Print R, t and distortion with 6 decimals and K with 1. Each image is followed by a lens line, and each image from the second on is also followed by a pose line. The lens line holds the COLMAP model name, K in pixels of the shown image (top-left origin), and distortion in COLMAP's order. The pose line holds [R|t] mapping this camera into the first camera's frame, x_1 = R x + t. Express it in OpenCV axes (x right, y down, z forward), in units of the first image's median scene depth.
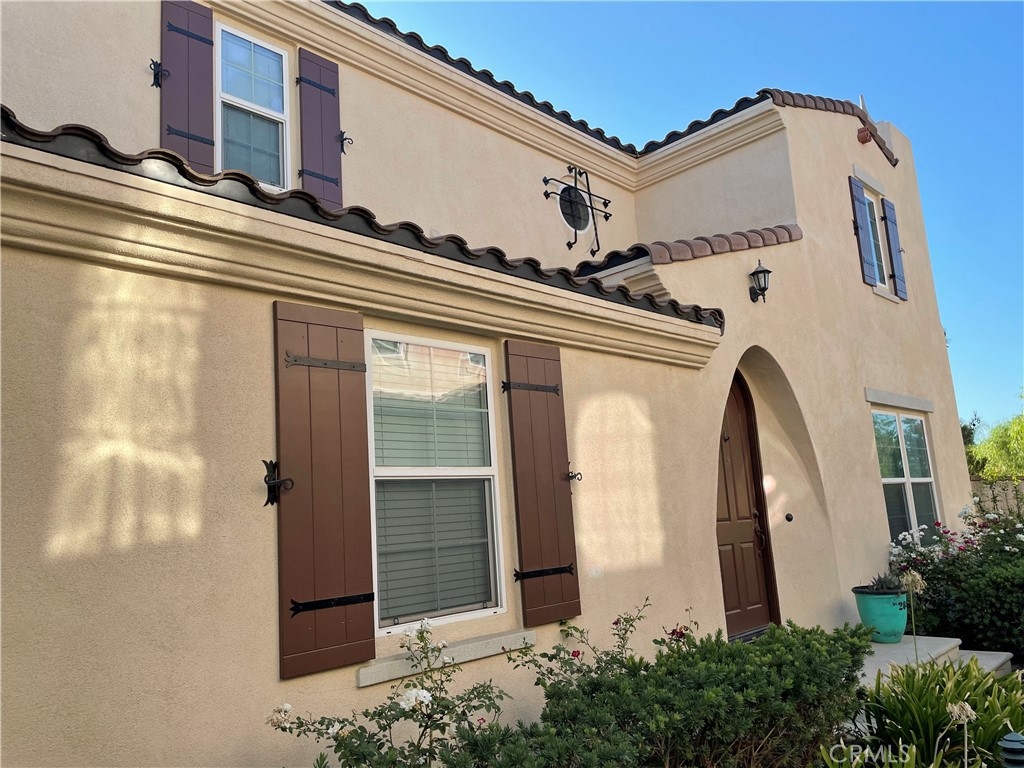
lens RADIAL K [[775.0, 0, 508.7], [0, 775.0, 384.6], [0, 0, 1]] dist [0.083527, -0.100444]
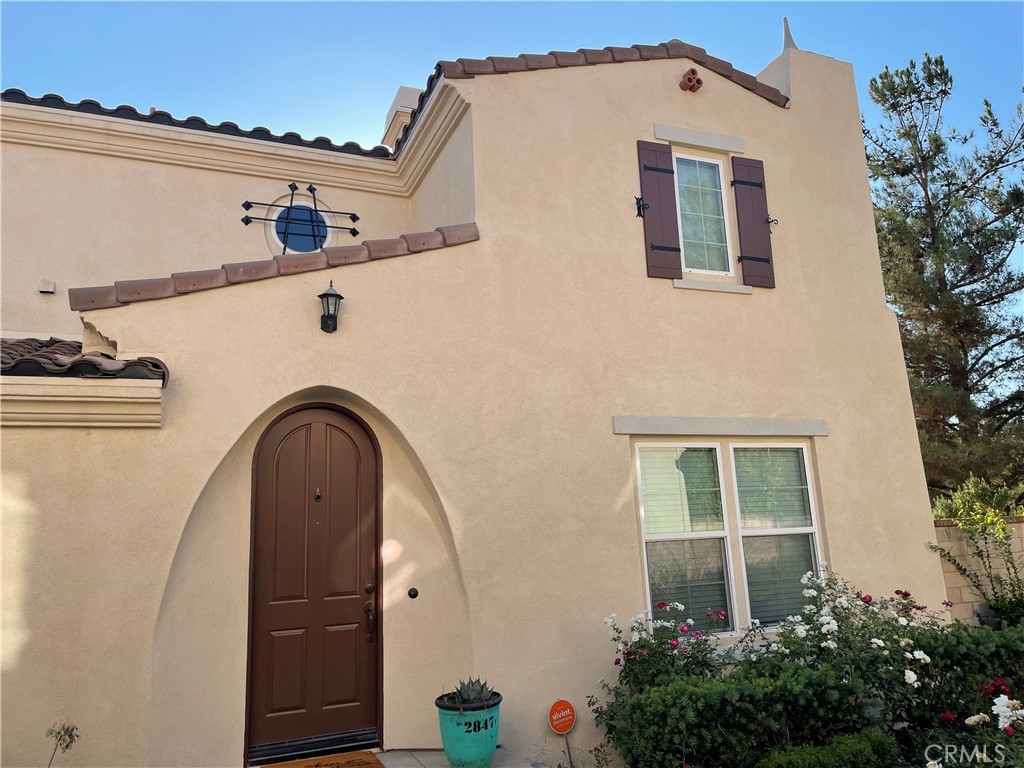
lens RADIAL K [[775.0, 0, 516.6], [0, 775.0, 373.0], [0, 0, 1]] dist [0.083527, -0.100444]
pose [[0.922526, -0.053523, -0.382205, 0.765902], [0.052081, 0.998543, -0.014126, -0.038876], [0.382404, -0.006874, 0.923970, 0.299858]]
